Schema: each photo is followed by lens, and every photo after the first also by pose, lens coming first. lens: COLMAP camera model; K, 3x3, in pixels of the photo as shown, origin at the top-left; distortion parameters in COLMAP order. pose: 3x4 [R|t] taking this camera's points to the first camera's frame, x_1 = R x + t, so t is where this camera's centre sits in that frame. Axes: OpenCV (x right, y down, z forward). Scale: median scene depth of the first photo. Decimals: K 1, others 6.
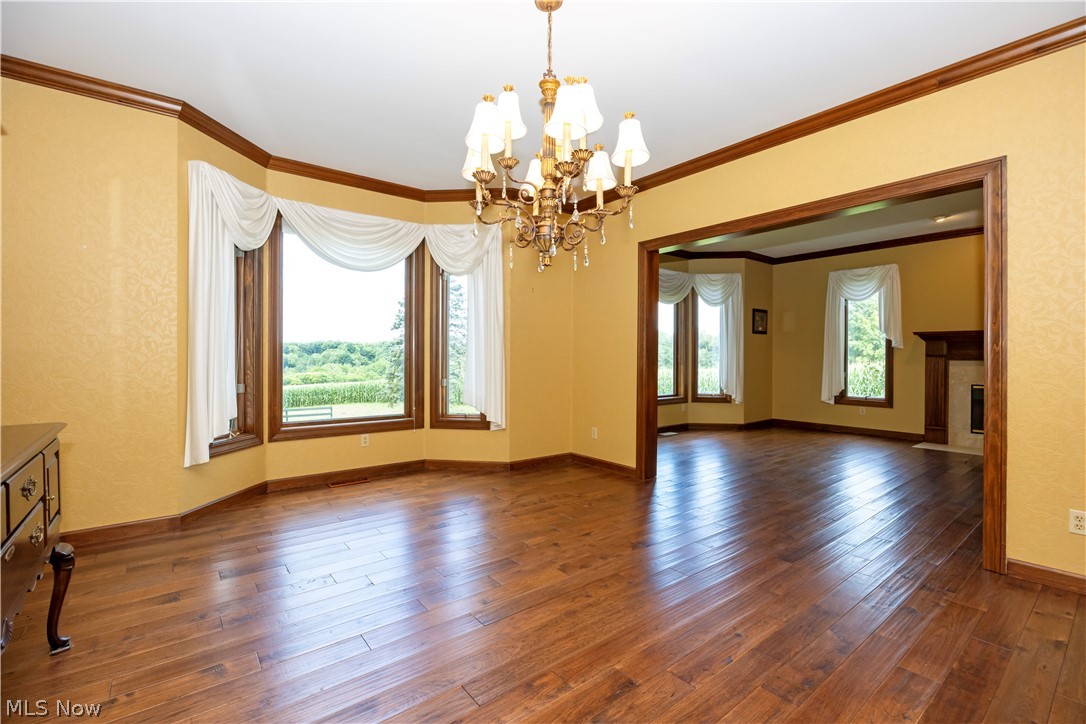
lens RADIAL K [[480.2, 0, 545.8], [0, 480.2, 357.3], [0, 0, 1]] dist [-0.021997, 0.000260]
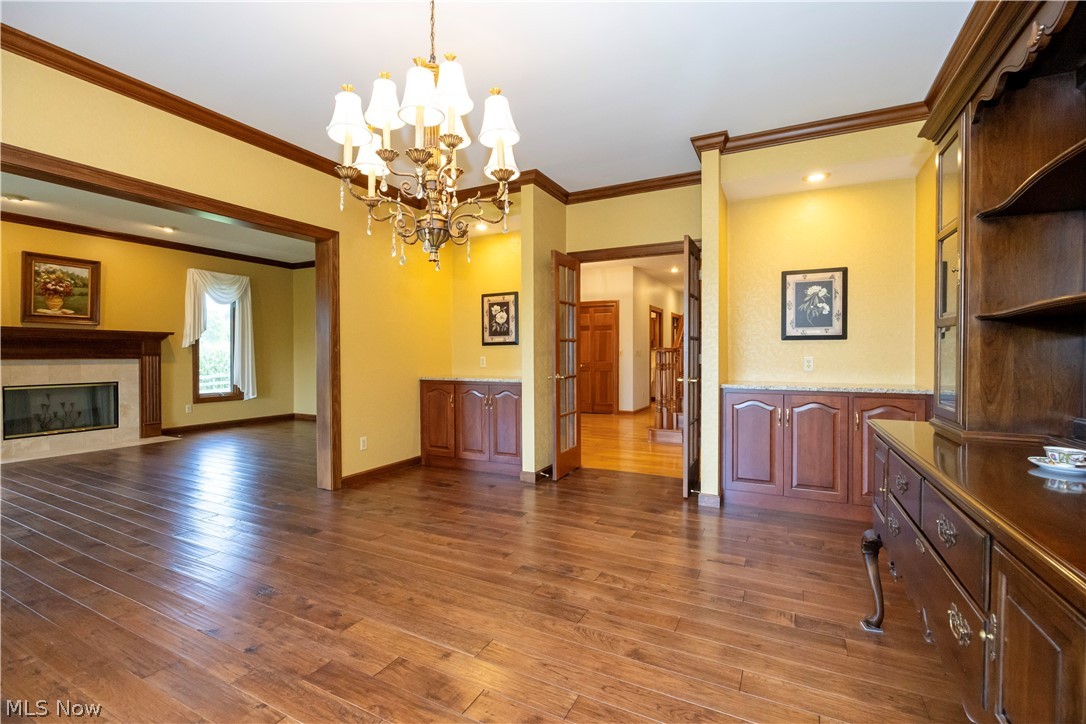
lens RADIAL K [[480.2, 0, 545.8], [0, 480.2, 357.3], [0, 0, 1]] dist [-0.021997, 0.000260]
pose [[-0.426087, -0.005434, 0.904666, -0.819734], [0.003246, 0.999966, 0.007536, -0.002960], [-0.904676, 0.006147, -0.426055, 1.045387]]
